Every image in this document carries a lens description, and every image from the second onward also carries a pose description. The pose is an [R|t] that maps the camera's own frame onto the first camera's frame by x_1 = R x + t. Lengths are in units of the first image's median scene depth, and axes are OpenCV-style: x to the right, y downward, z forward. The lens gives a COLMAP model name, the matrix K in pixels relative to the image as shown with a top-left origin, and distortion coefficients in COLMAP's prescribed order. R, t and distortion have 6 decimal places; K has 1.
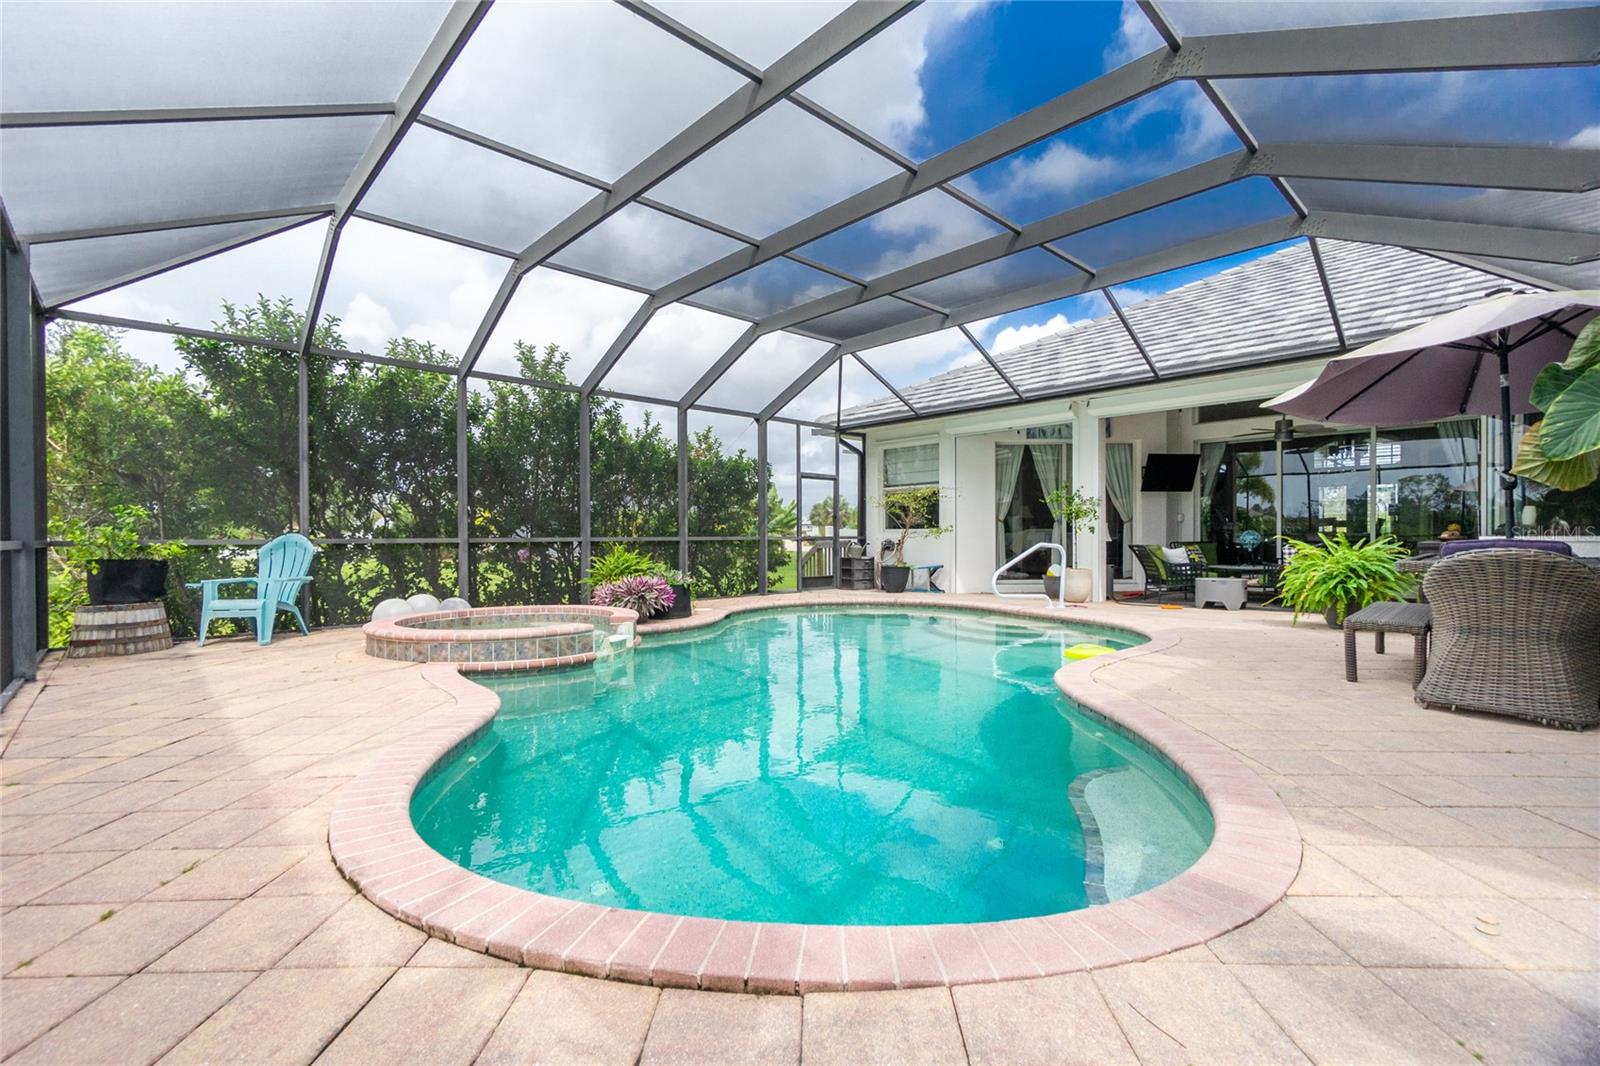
lens RADIAL K [[698.6, 0, 797.6], [0, 698.6, 525.6], [0, 0, 1]] dist [0.002100, 0.000397]
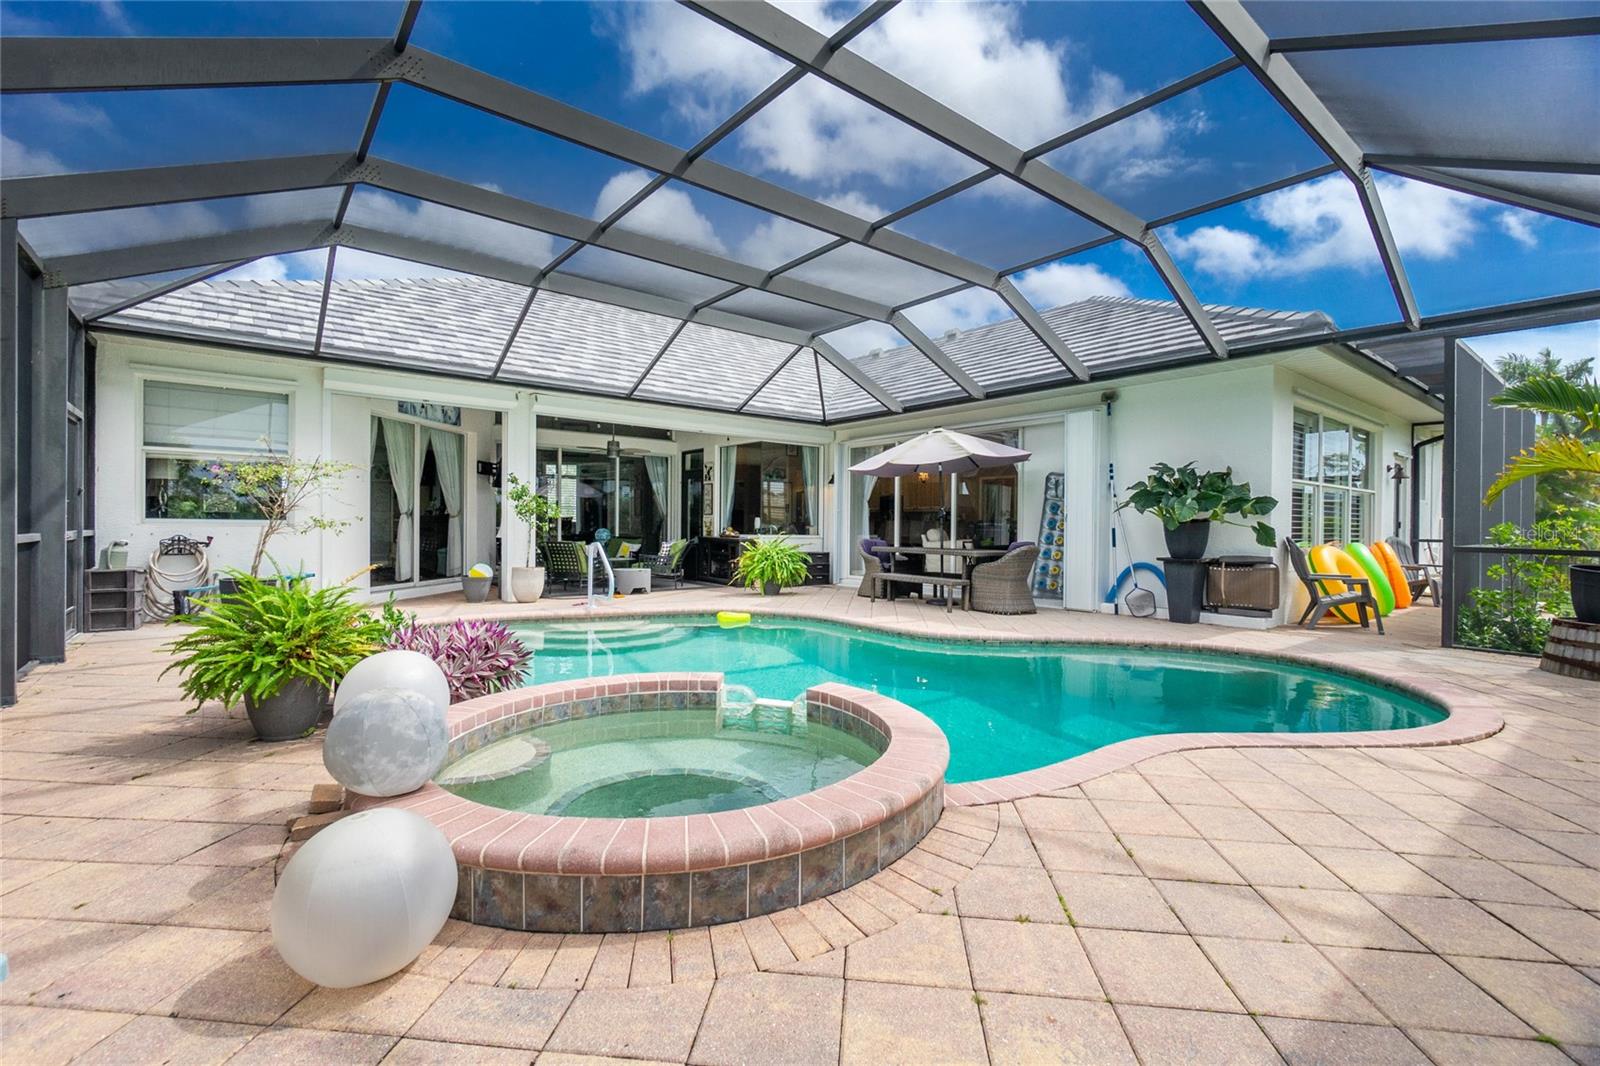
lens RADIAL K [[718.9, 0, 800.0], [0, 718.9, 533.0], [0, 0, 1]] dist [0.000642, 0.000091]
pose [[0.077690, -0.002798, 0.996974, -0.478481], [-0.027907, 0.999598, 0.004980, -0.001086], [-0.996587, -0.028210, 0.077581, 0.470271]]
